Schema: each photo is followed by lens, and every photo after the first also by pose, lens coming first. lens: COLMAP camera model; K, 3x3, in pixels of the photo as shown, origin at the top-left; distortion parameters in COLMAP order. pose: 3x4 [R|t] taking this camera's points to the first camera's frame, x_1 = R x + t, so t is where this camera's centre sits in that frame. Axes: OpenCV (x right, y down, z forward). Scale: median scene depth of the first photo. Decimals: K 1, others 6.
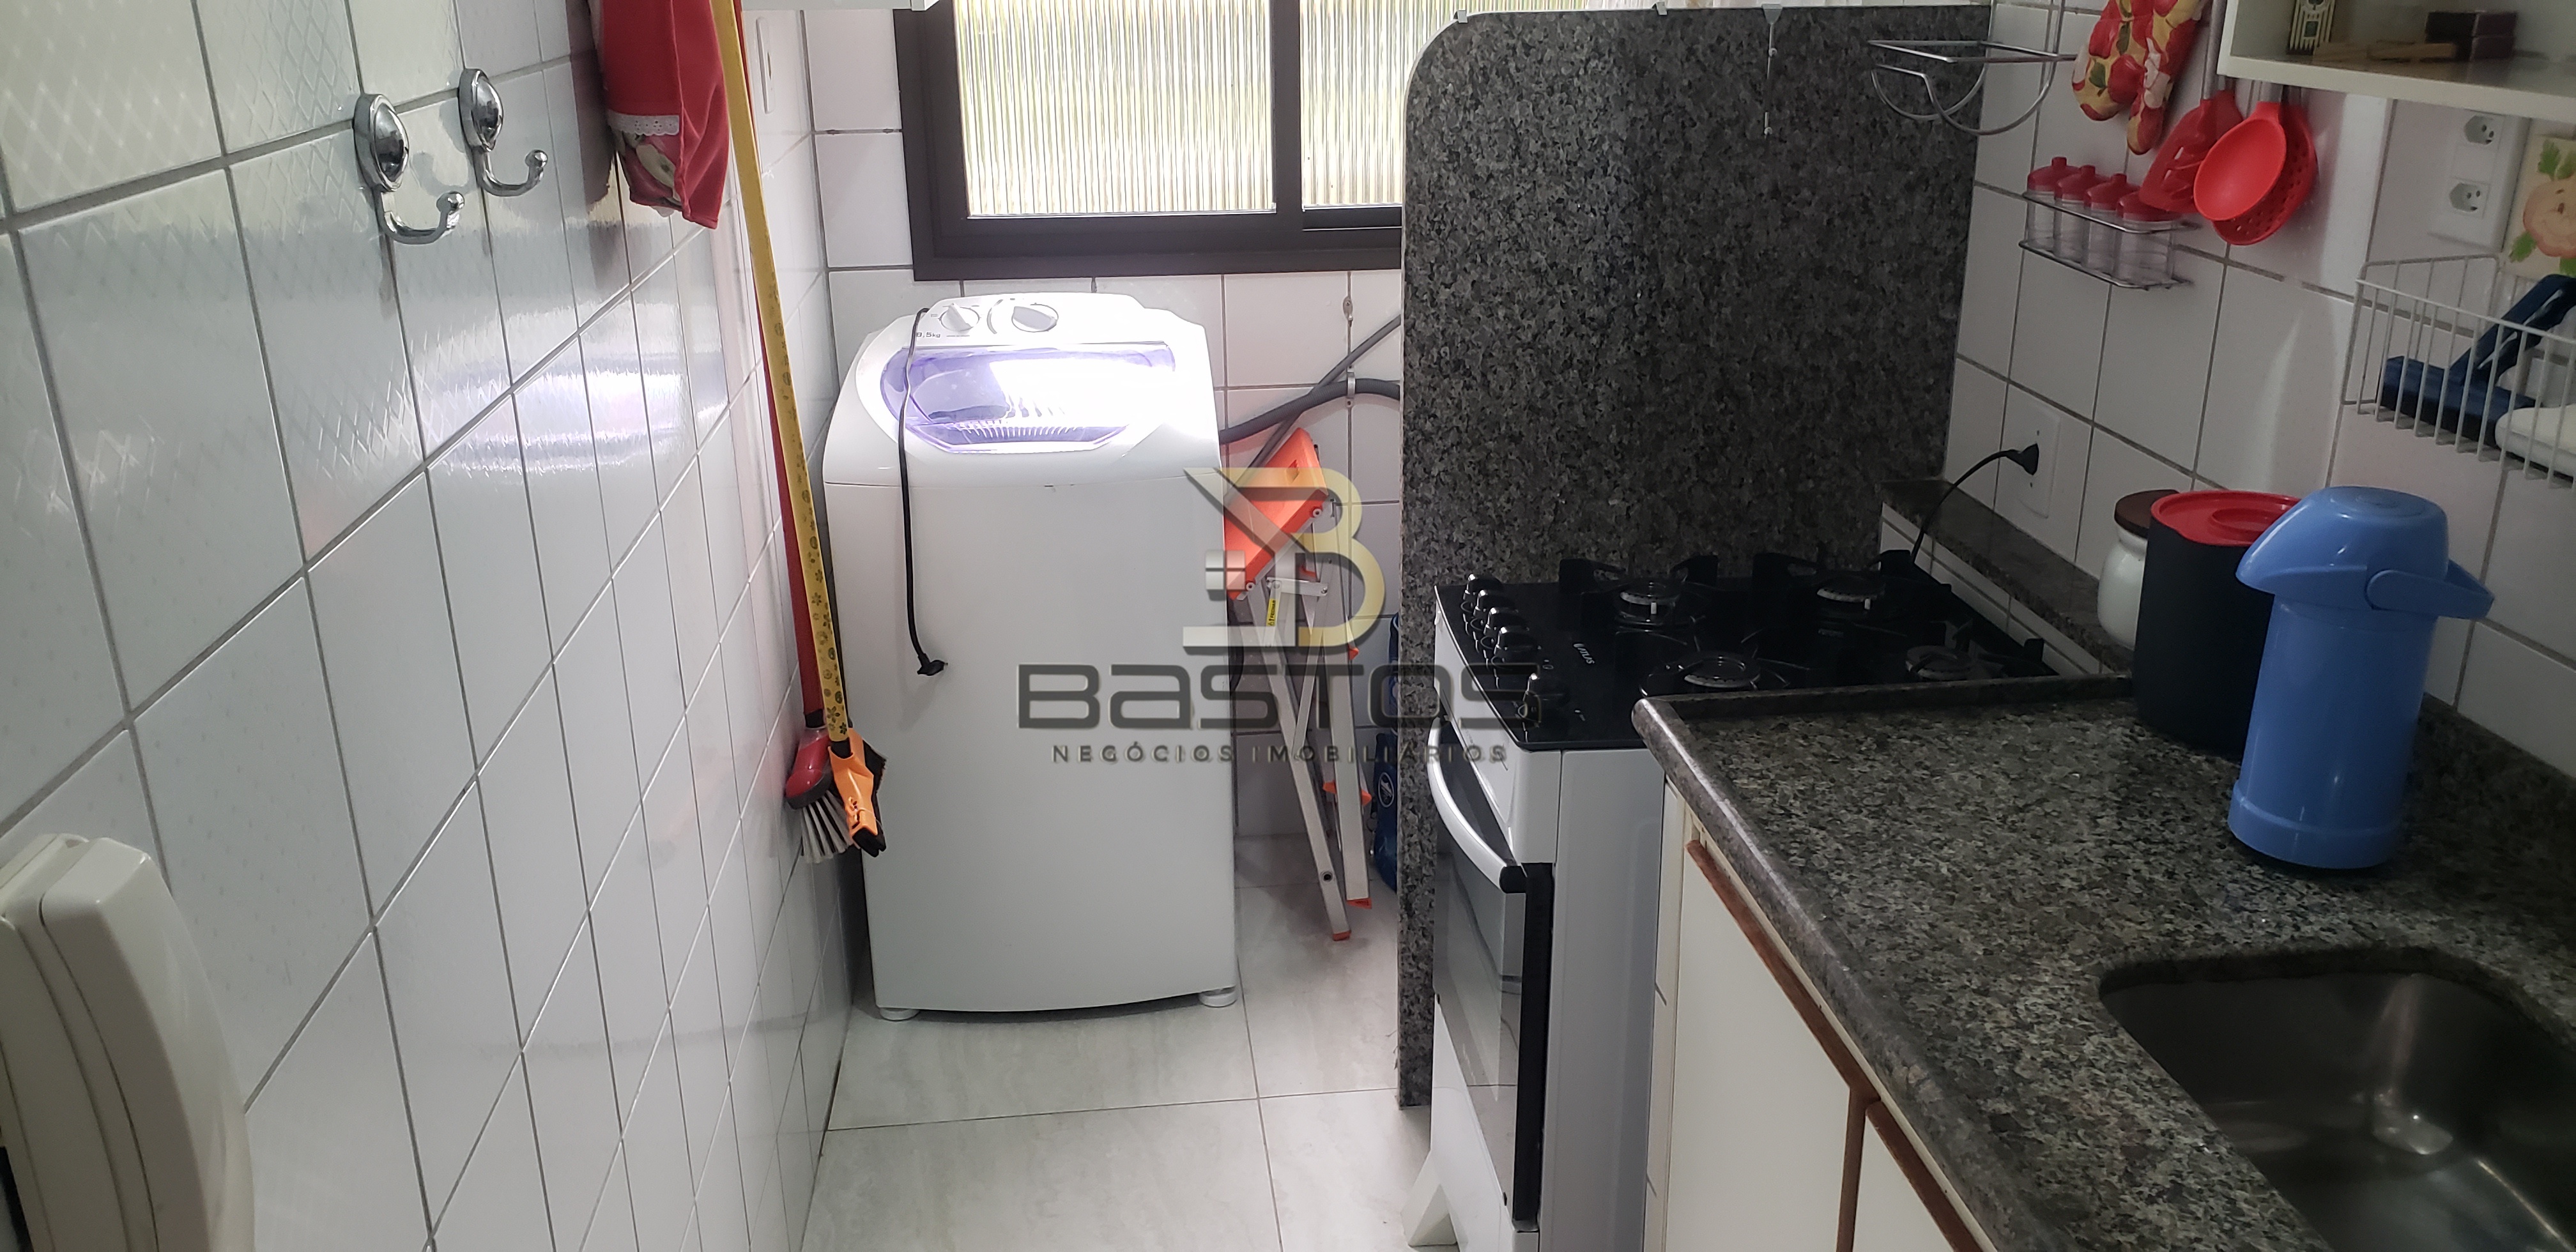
lens RADIAL K [[1989.0, 0, 1294.6], [0, 1989.0, 621.3], [0, 0, 1]] dist [0.056840, 0.003576]
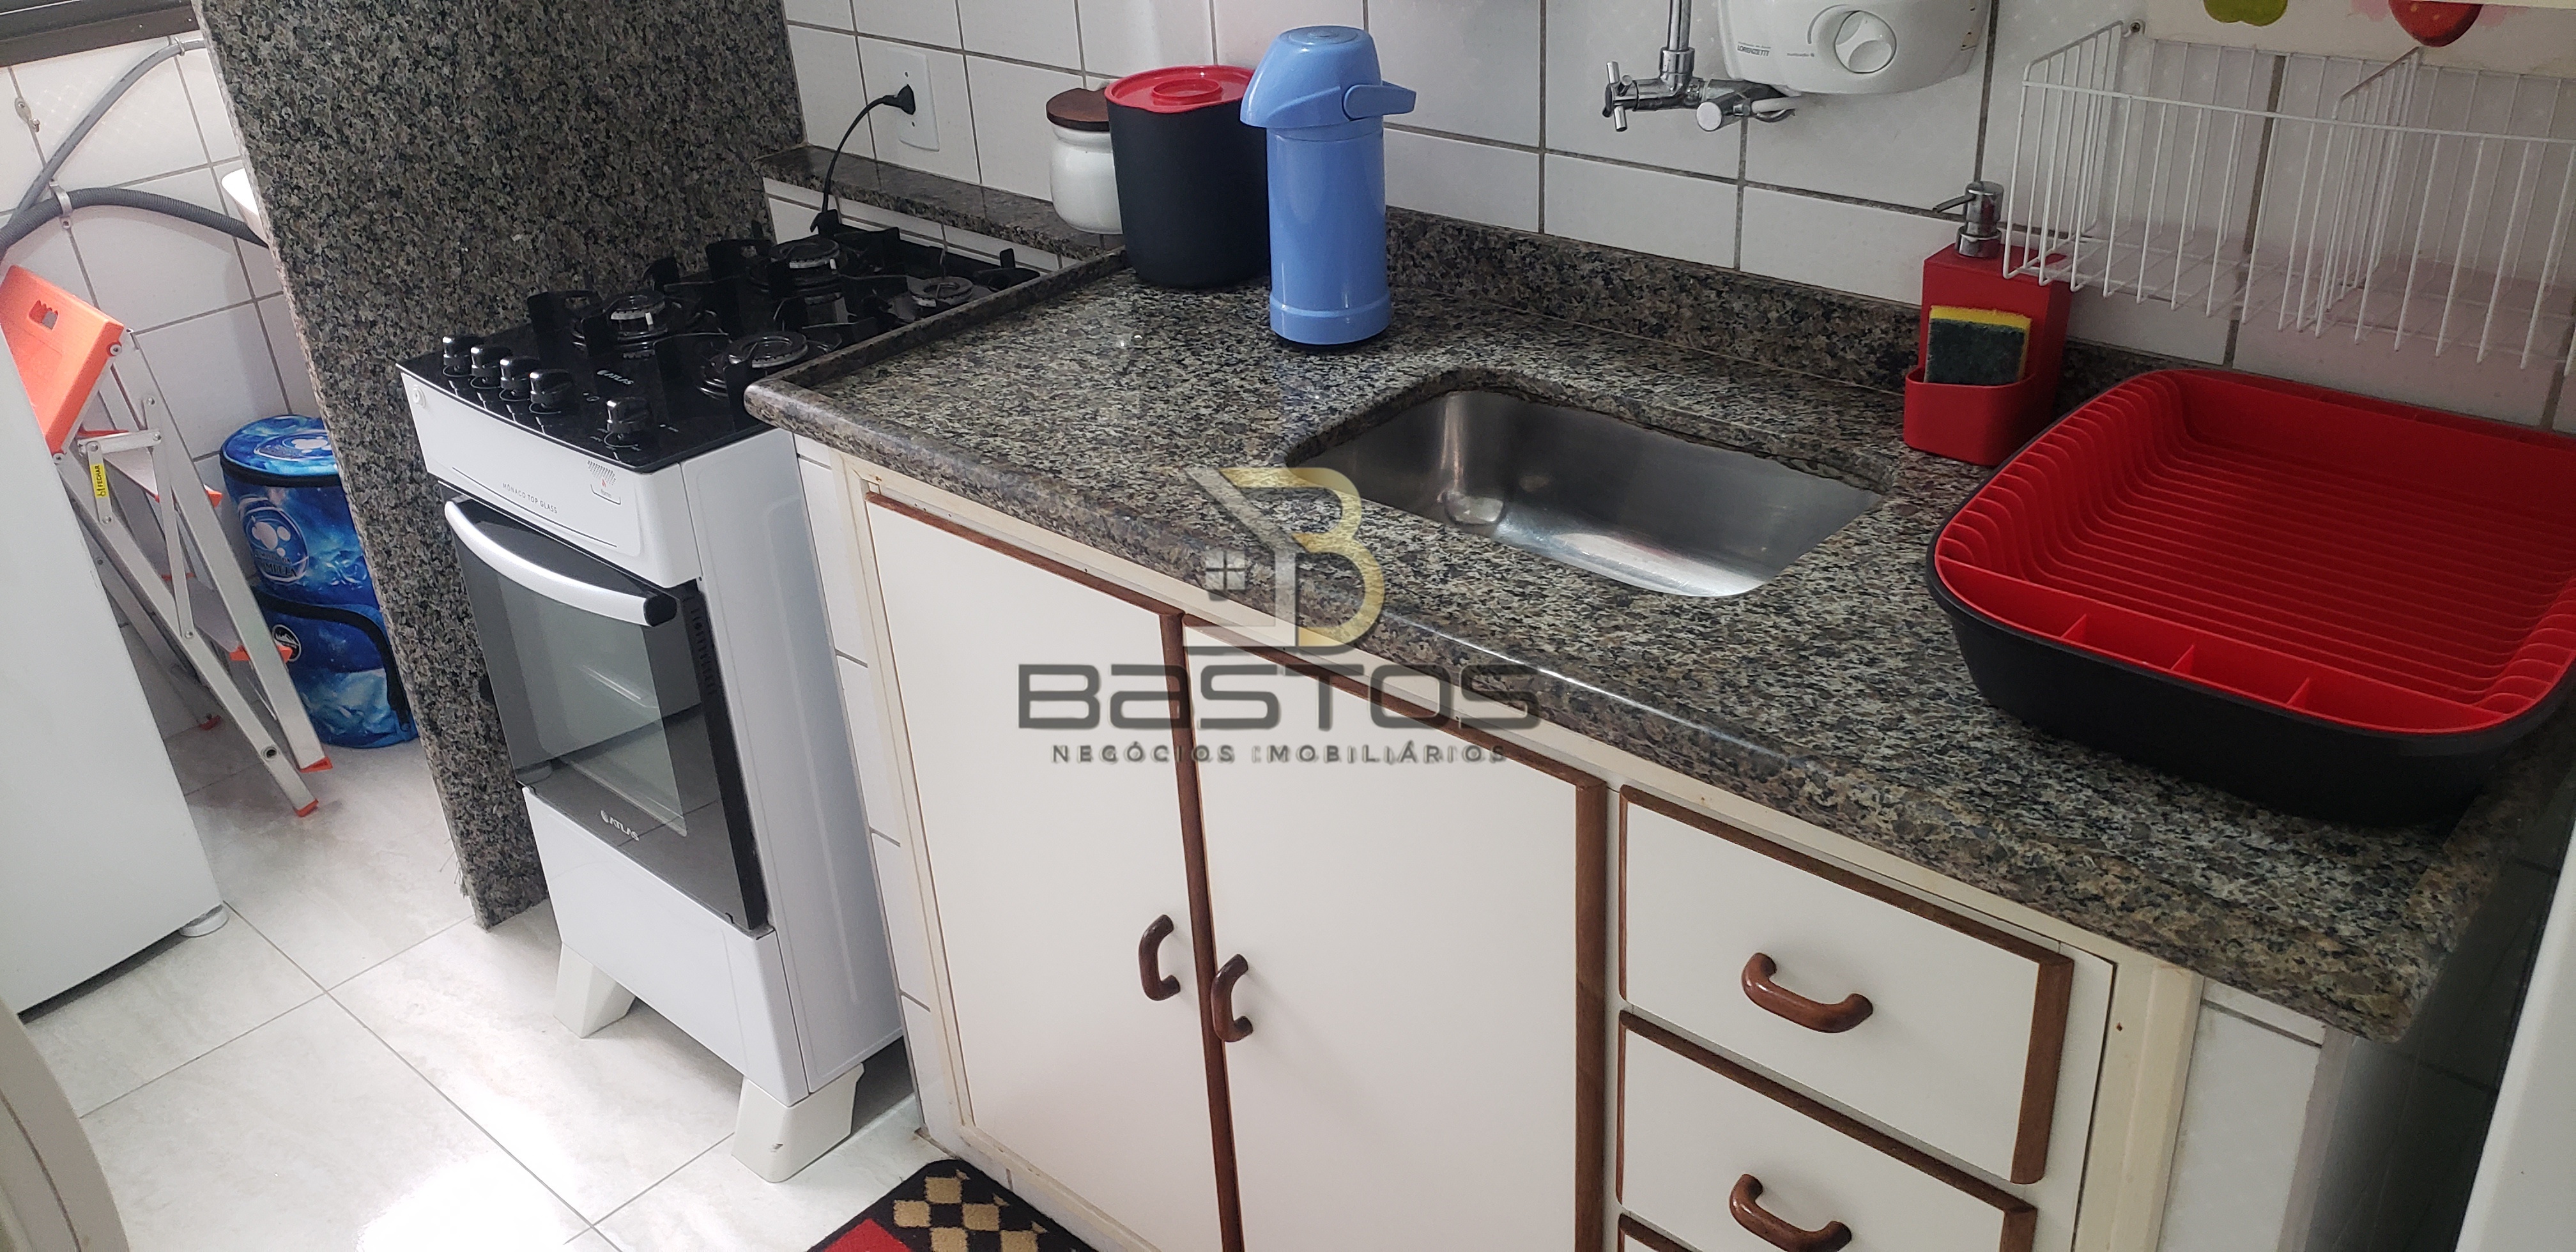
lens RADIAL K [[2079.5, 0, 1291.5], [0, 2079.5, 554.4], [0, 0, 1]] dist [-0.004002, 0.002746]
pose [[0.744399, -0.321135, 0.585442, -0.195039], [0.267057, 0.946766, 0.179766, 0.002921], [-0.612005, 0.022529, 0.790533, 0.004956]]
